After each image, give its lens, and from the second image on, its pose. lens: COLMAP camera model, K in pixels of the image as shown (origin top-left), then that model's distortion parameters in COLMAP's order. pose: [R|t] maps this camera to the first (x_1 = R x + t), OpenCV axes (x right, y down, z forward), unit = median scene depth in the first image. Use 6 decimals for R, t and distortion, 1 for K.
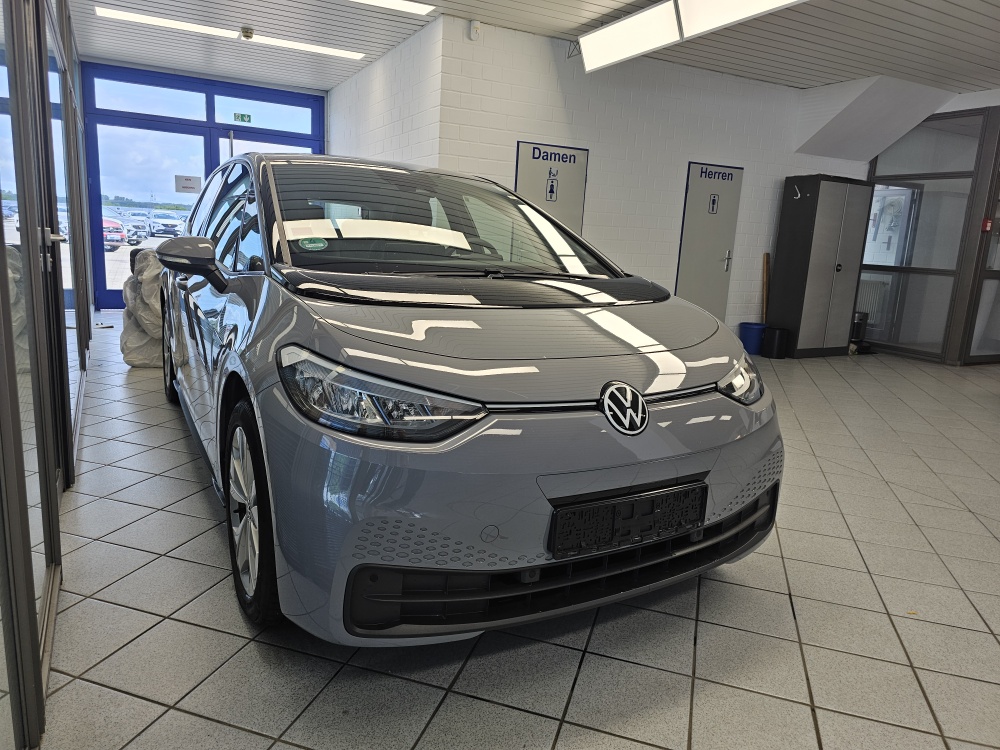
lens RADIAL K [[672.4, 0, 503.1], [0, 672.4, 369.4], [0, 0, 1]] dist [0.052365, -0.054649]
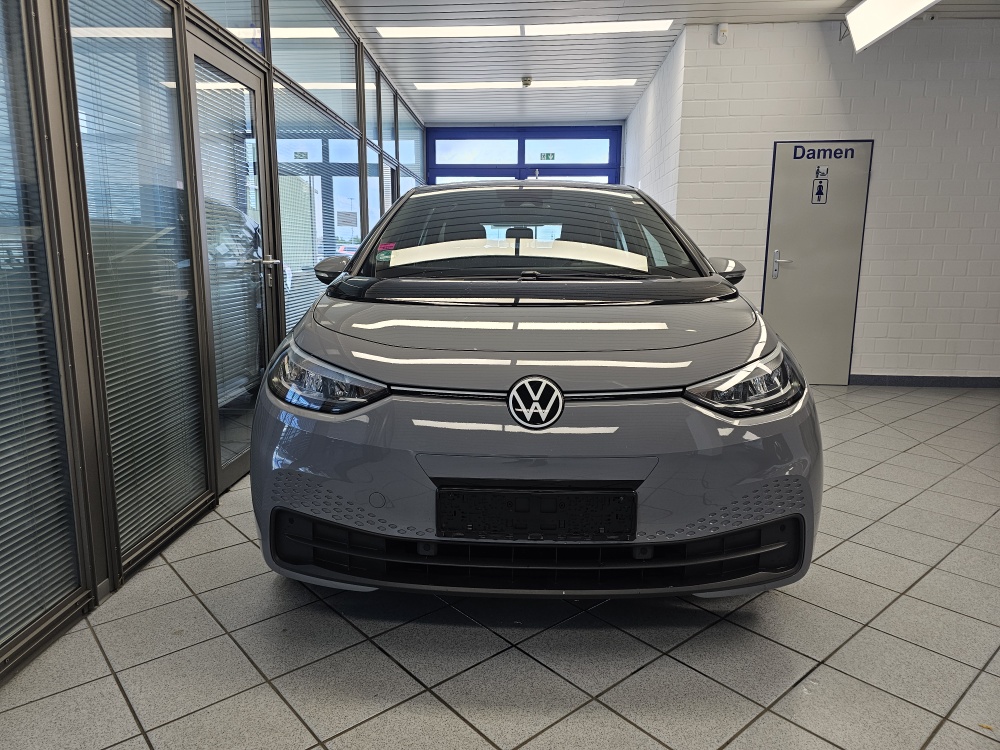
lens RADIAL K [[681.5, 0, 500.0], [0, 681.5, 375.0], [0, 0, 1]] dist [0.052057, -0.068601]
pose [[0.845581, 0.043199, -0.532097, 0.214230], [-0.061490, 0.997968, -0.016695, 0.012164], [0.530294, 0.046835, 0.846519, 0.038907]]
